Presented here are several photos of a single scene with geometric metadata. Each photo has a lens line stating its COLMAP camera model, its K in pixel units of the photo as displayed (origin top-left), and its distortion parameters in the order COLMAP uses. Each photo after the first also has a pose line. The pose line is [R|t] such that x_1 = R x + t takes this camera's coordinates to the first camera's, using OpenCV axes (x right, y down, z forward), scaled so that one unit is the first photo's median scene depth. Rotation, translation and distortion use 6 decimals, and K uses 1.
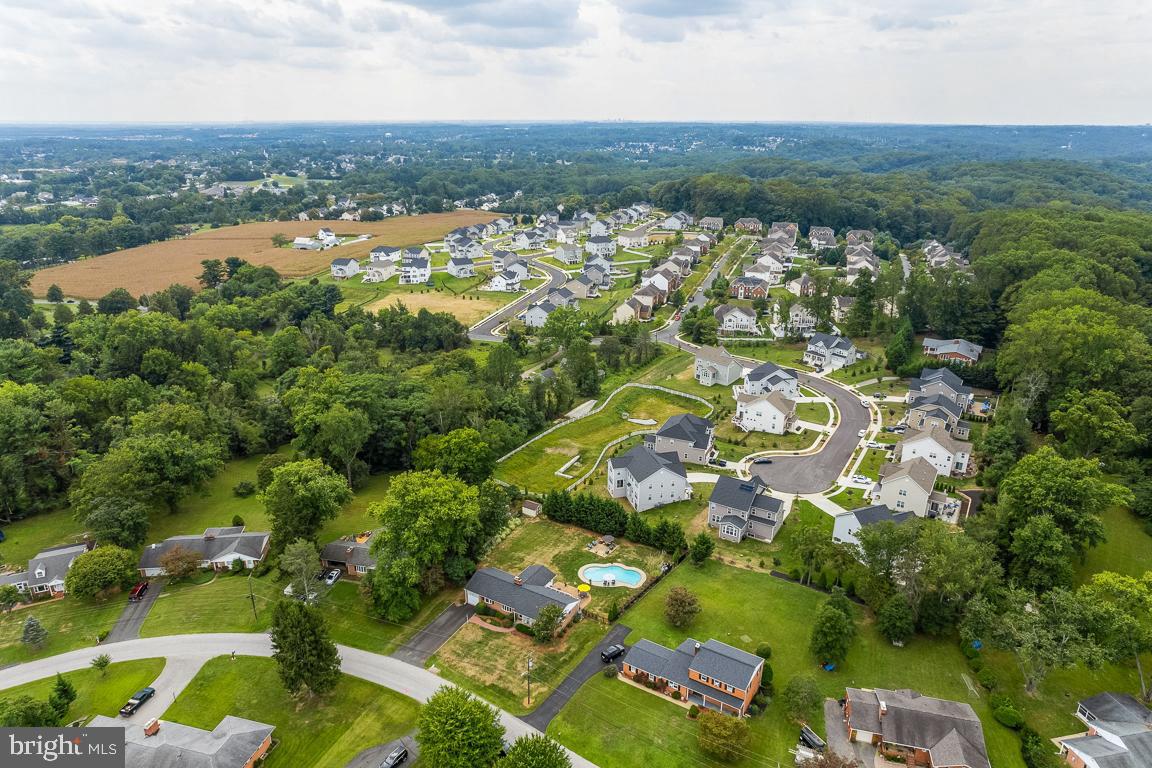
lens RADIAL K [[756.6, 0, 576.0], [0, 756.6, 384.0], [0, 0, 1]] dist [-0.071217, 0.058995]
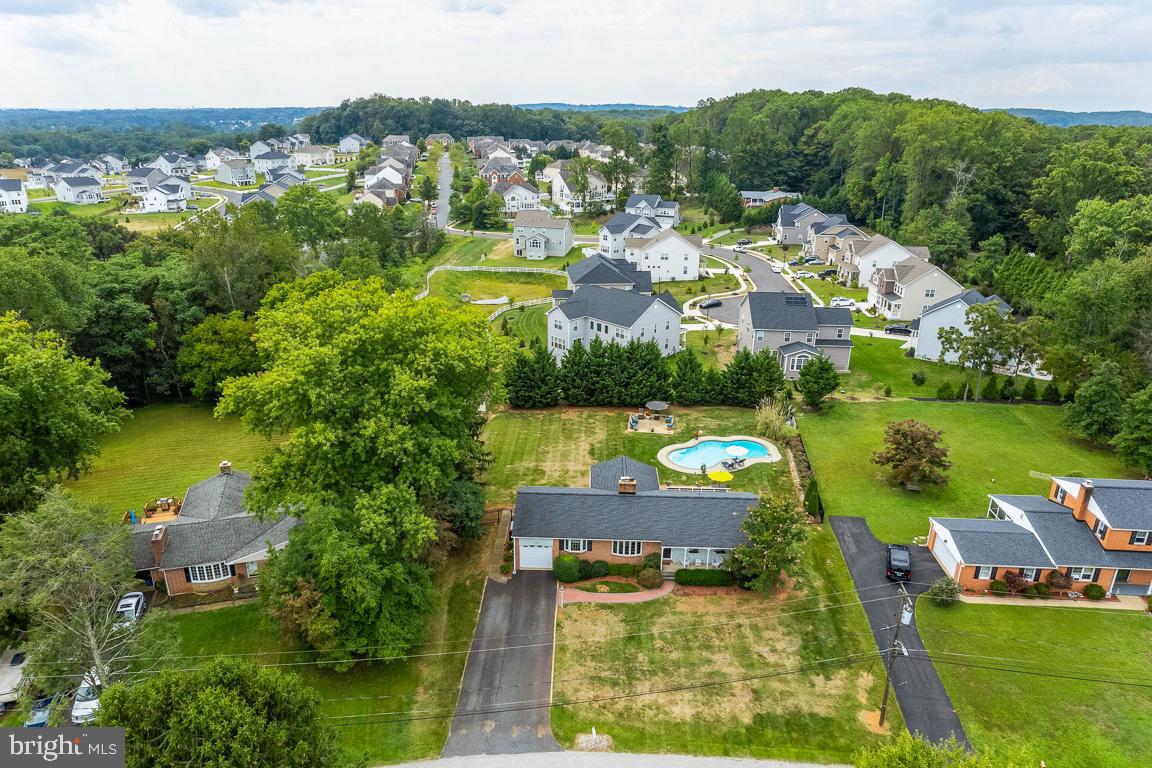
lens RADIAL K [[756.6, 0, 576.0], [0, 756.6, 384.0], [0, 0, 1]] dist [-0.071217, 0.058995]
pose [[0.872610, -0.166012, 0.459339, -0.237093], [0.160711, 0.985686, 0.050940, 0.137496], [-0.461220, 0.029370, 0.886799, 0.485107]]
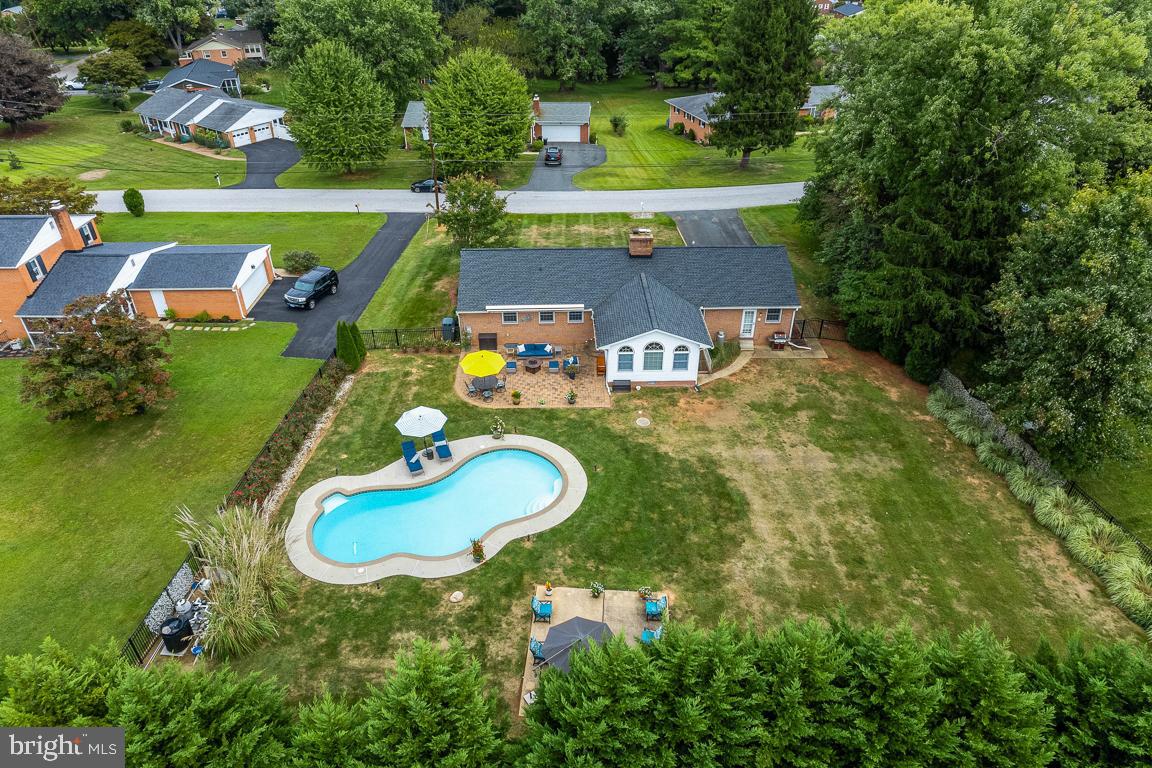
lens RADIAL K [[745.1, 0, 580.5], [0, 745.1, 396.6], [0, 0, 1]] dist [-0.067383, 0.063763]
pose [[-0.840887, 0.300788, -0.449928, 0.088224], [-0.185177, 0.621258, 0.761412, 0.047899], [0.508545, 0.723578, -0.466708, 0.938309]]
